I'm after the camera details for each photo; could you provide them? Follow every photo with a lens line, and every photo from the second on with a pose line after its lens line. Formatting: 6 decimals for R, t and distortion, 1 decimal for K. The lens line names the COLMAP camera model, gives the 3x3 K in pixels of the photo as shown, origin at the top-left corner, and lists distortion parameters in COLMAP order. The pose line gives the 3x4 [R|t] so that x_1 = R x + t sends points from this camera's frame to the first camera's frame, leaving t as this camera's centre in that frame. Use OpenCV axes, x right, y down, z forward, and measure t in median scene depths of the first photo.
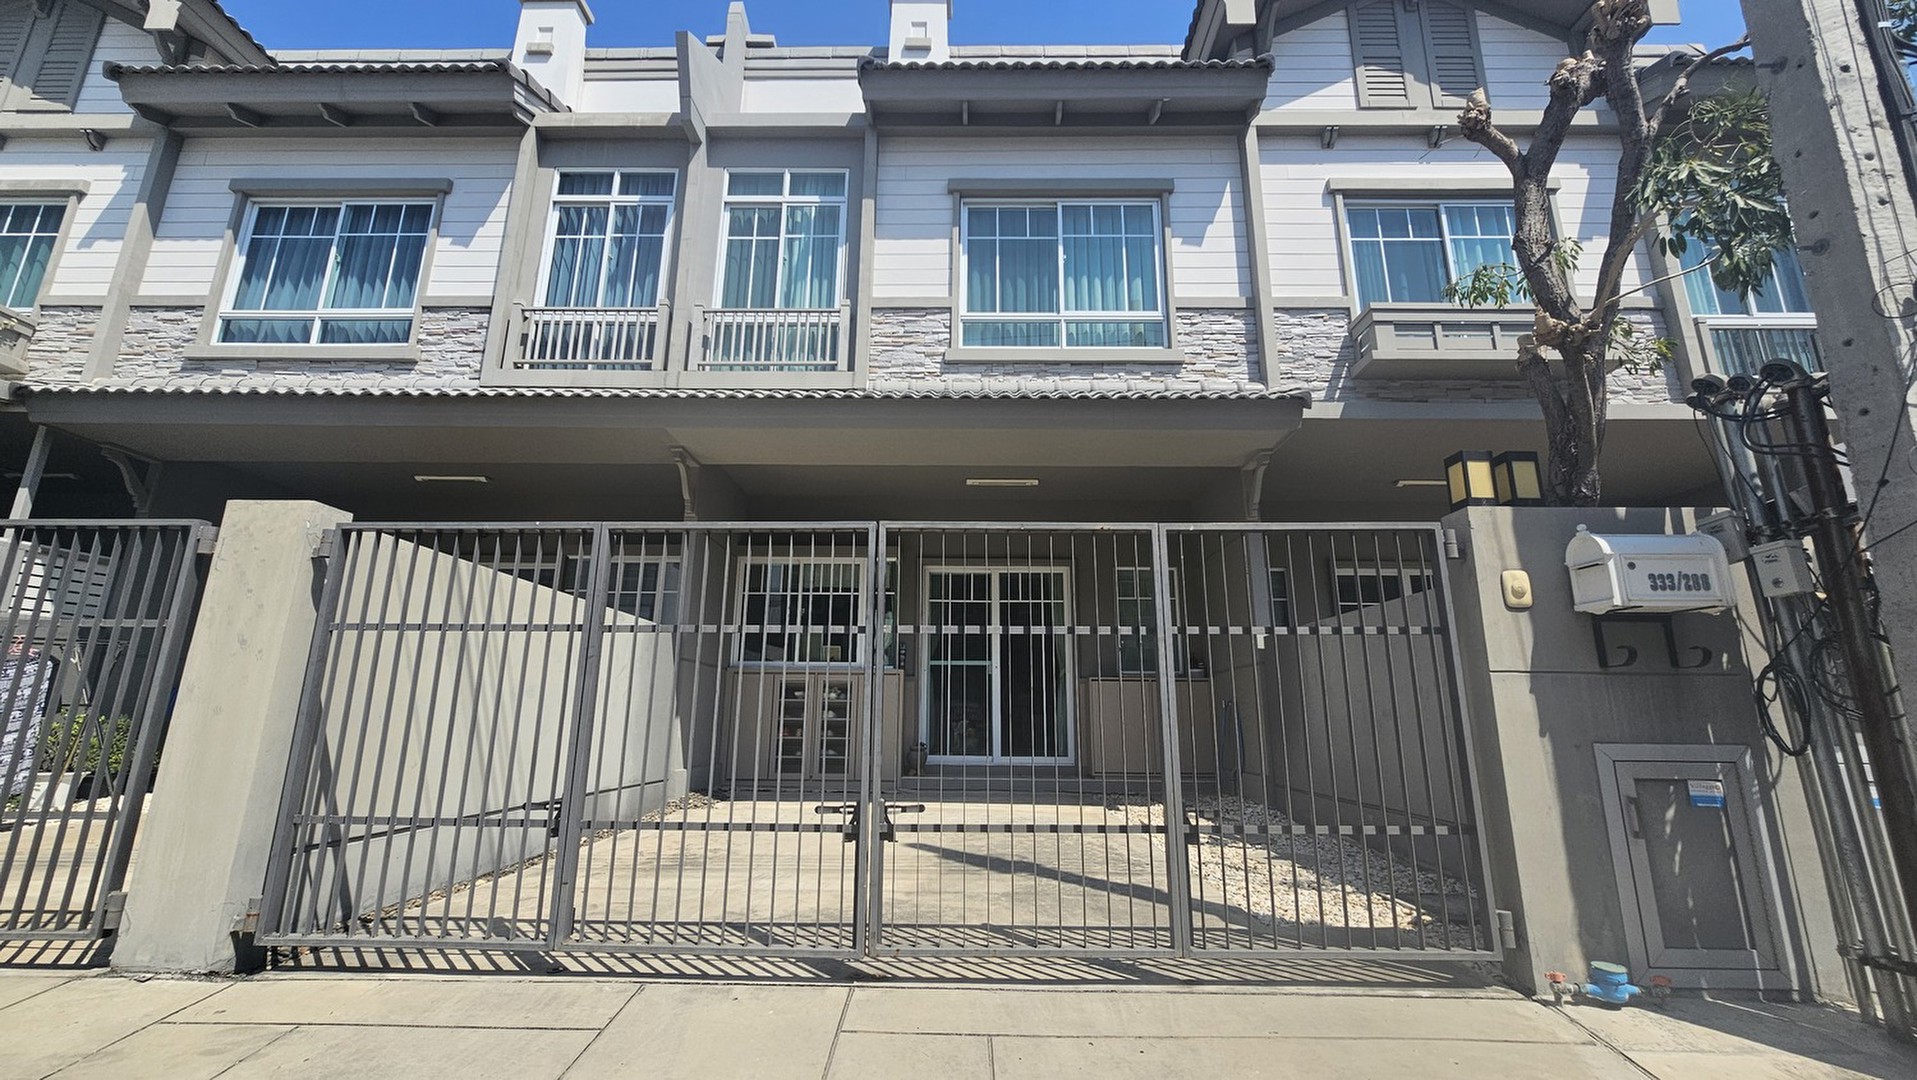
lens RADIAL K [[779.8, 0, 954.2], [0, 779.8, 529.4], [0, 0, 1]] dist [0.000768, -0.000345]
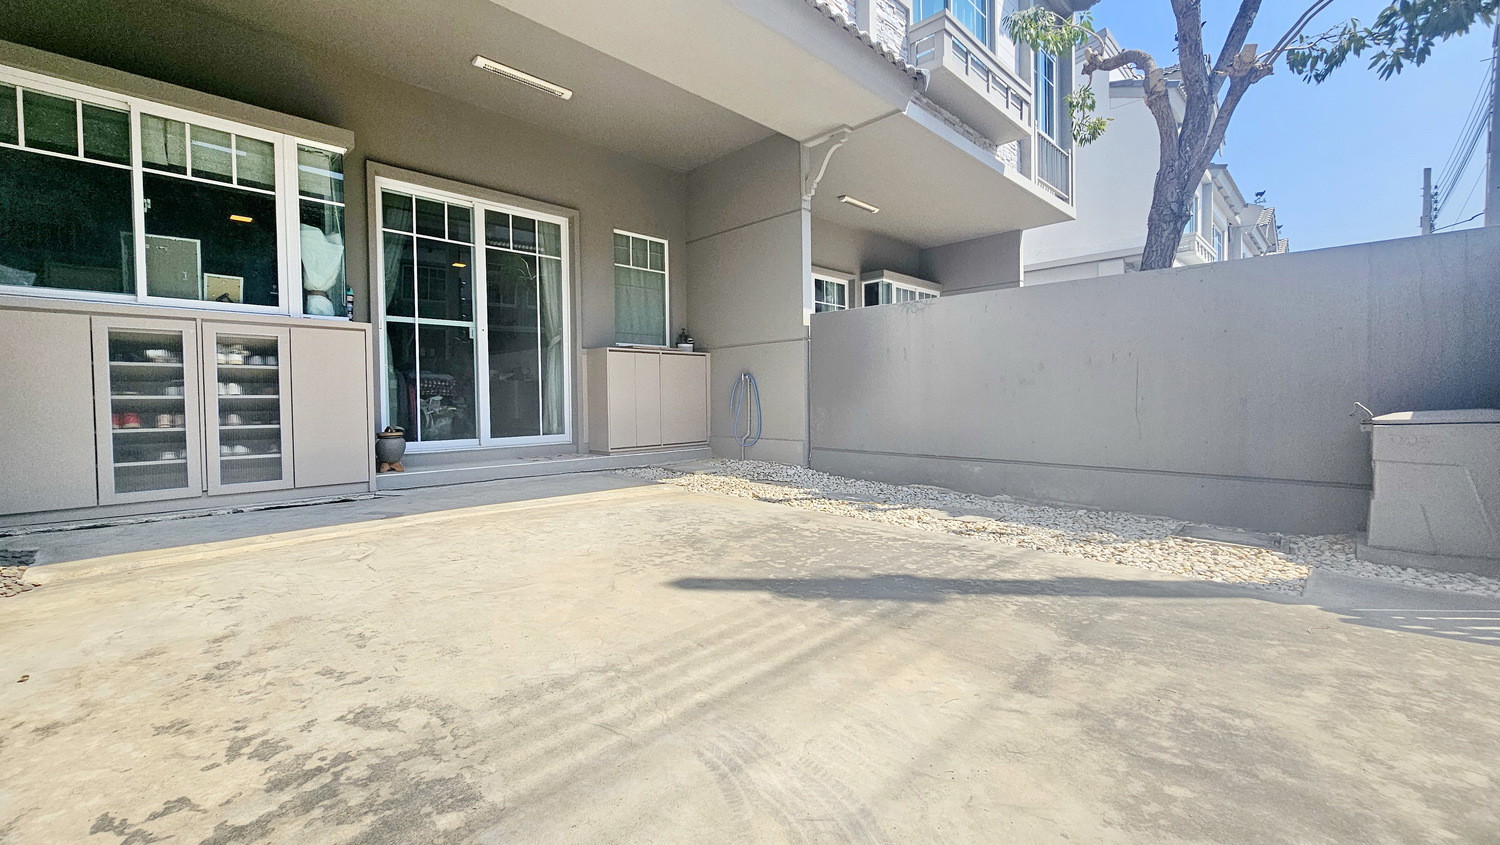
lens RADIAL K [[610.7, 0, 746.8], [0, 610.7, 413.1], [0, 0, 1]] dist [-0.000741, 0.000733]
pose [[0.690810, -0.035352, 0.722172, -0.263309], [-0.157078, 0.967611, 0.197623, 0.115922], [-0.705768, -0.249958, 0.662882, 0.471767]]
